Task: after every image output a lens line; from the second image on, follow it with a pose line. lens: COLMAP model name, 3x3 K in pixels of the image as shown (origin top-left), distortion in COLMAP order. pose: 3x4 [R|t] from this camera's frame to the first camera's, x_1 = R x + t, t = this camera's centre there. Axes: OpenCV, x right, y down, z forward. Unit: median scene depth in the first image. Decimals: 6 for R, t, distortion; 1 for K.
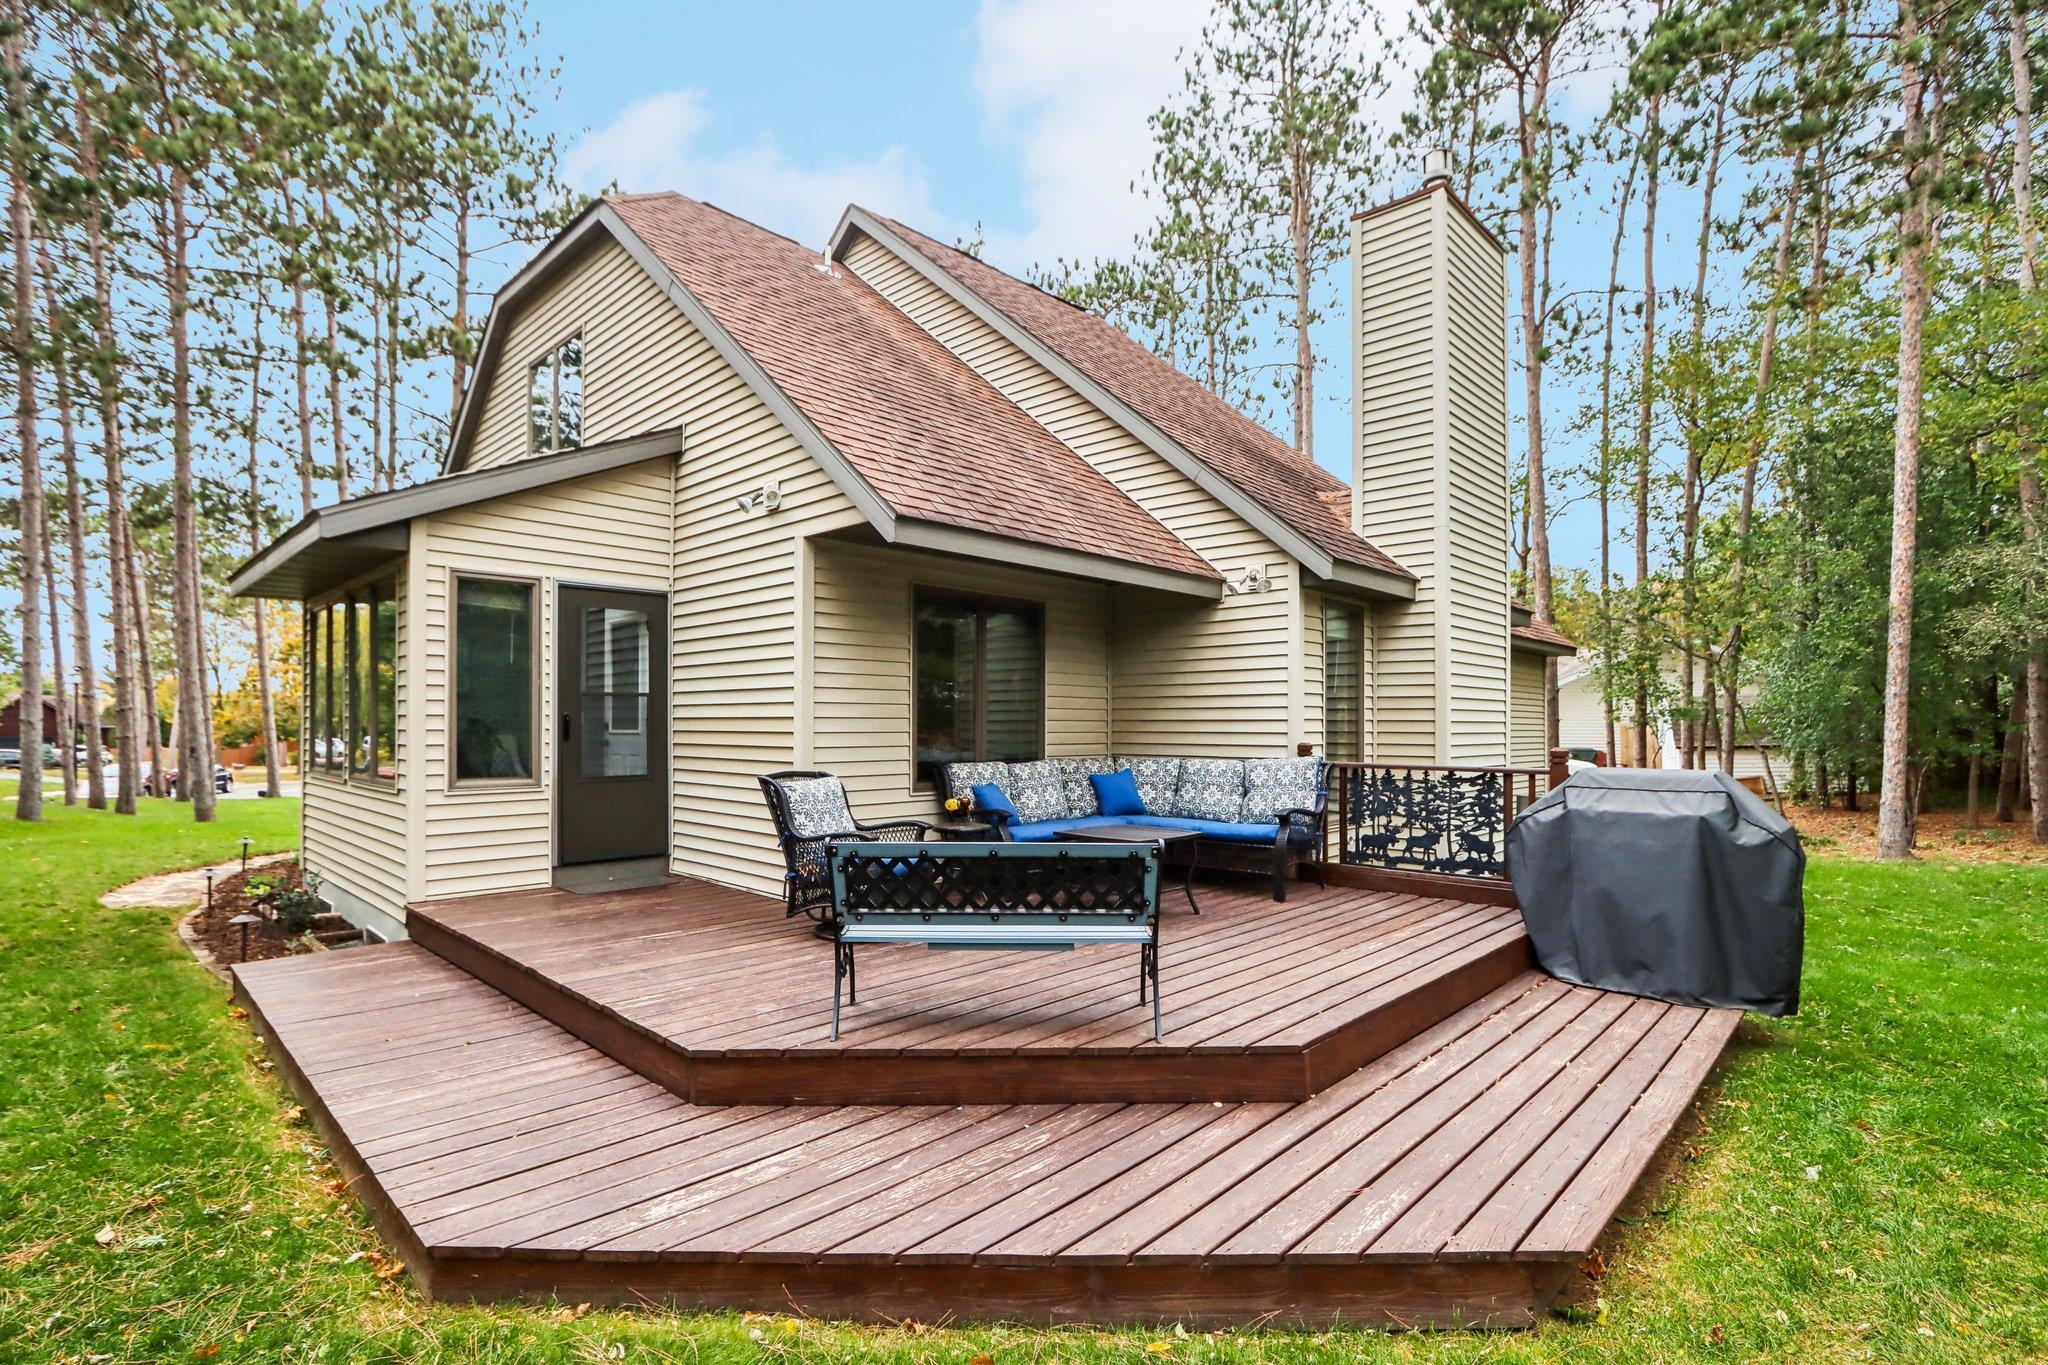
lens RADIAL K [[914.1, 0, 990.2], [0, 914.1, 720.6], [0, 0, 1]] dist [-0.000214, 0.000091]
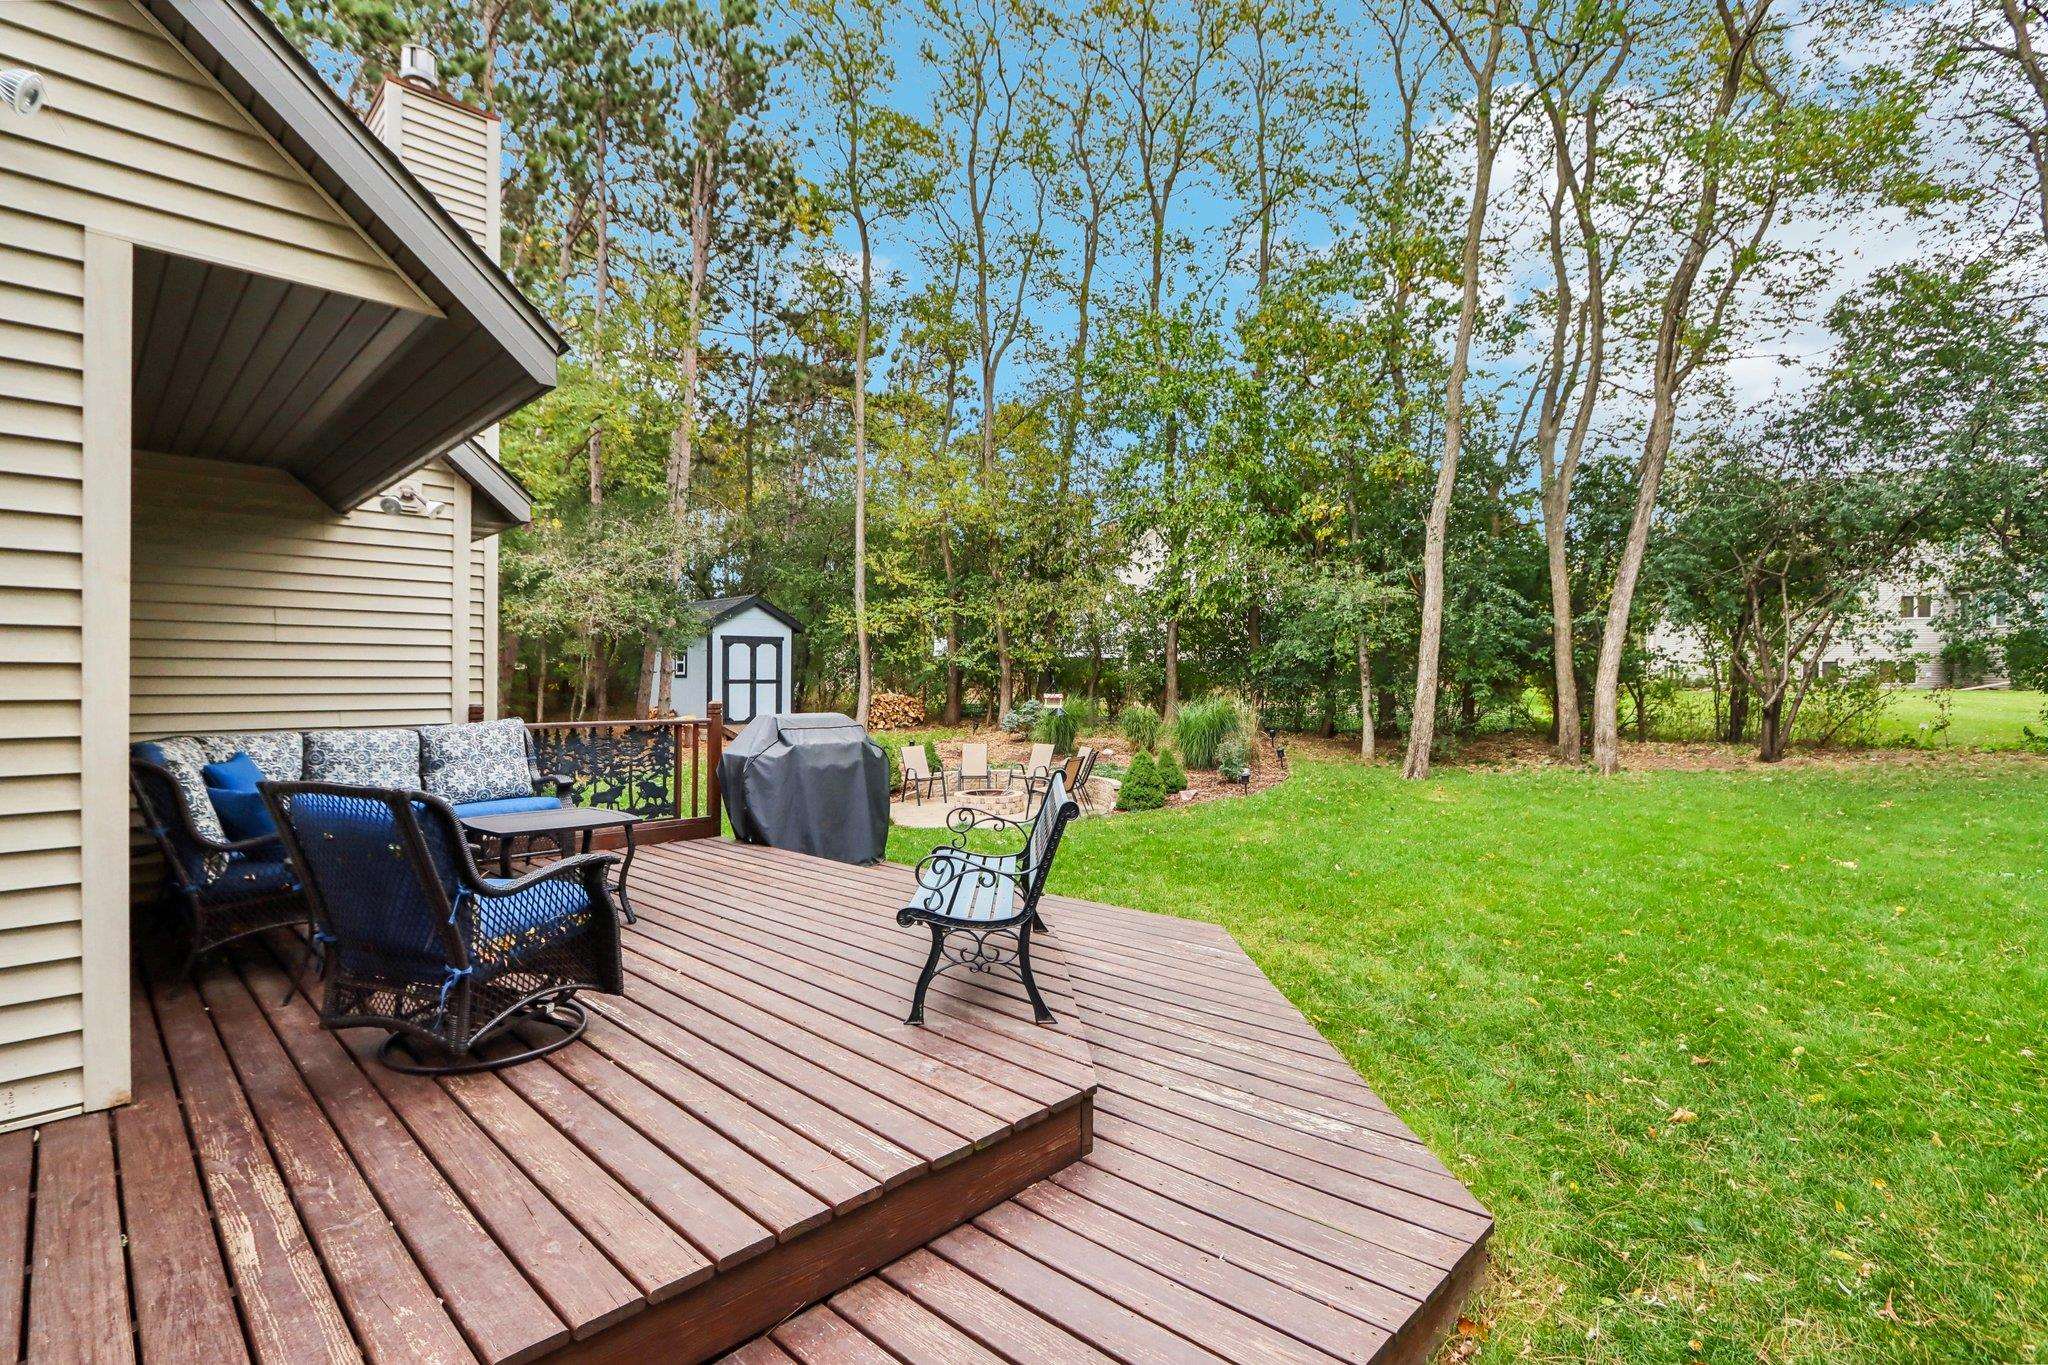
lens RADIAL K [[995.7, 0, 945.2], [0, 995.7, 685.1], [0, 0, 1]] dist [-0.016539, 0.000152]
pose [[0.024225, 0.000245, 0.999706, -0.655693], [0.000926, 1.000000, -0.000267, 0.008078], [-0.999706, 0.000932, 0.024225, 0.610793]]
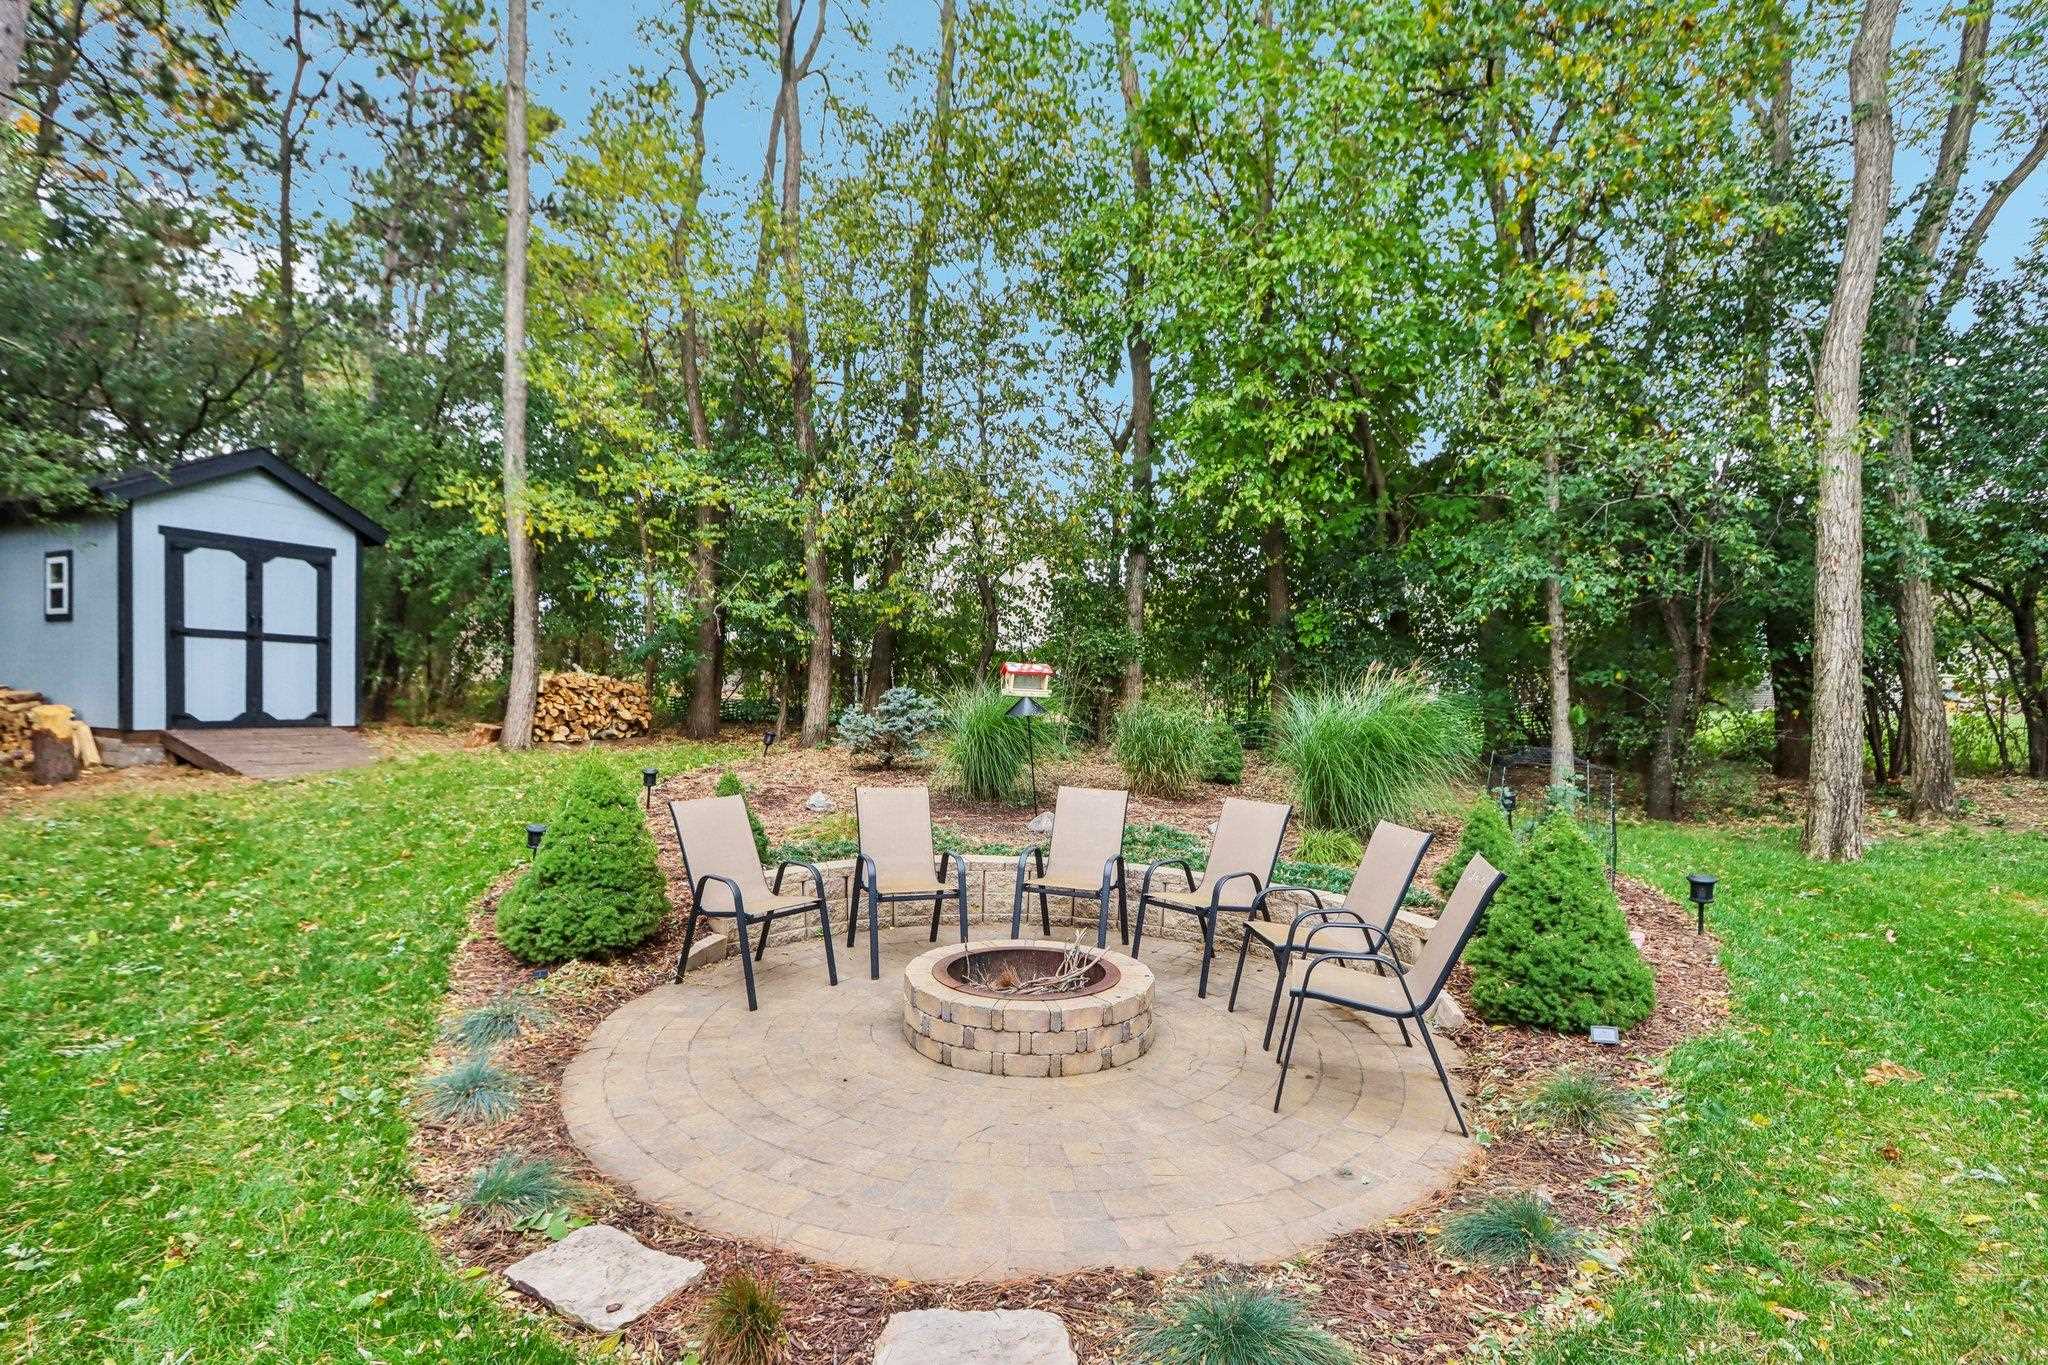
lens RADIAL K [[981.5, 0, 1015.1], [0, 981.5, 730.1], [0, 0, 1]] dist [-0.019972, 0.000574]
pose [[-0.361106, -0.031840, 0.931981, 1.143221], [-0.023207, 0.999414, 0.025152, 0.084630], [-0.932236, -0.012546, -0.361634, 0.814636]]
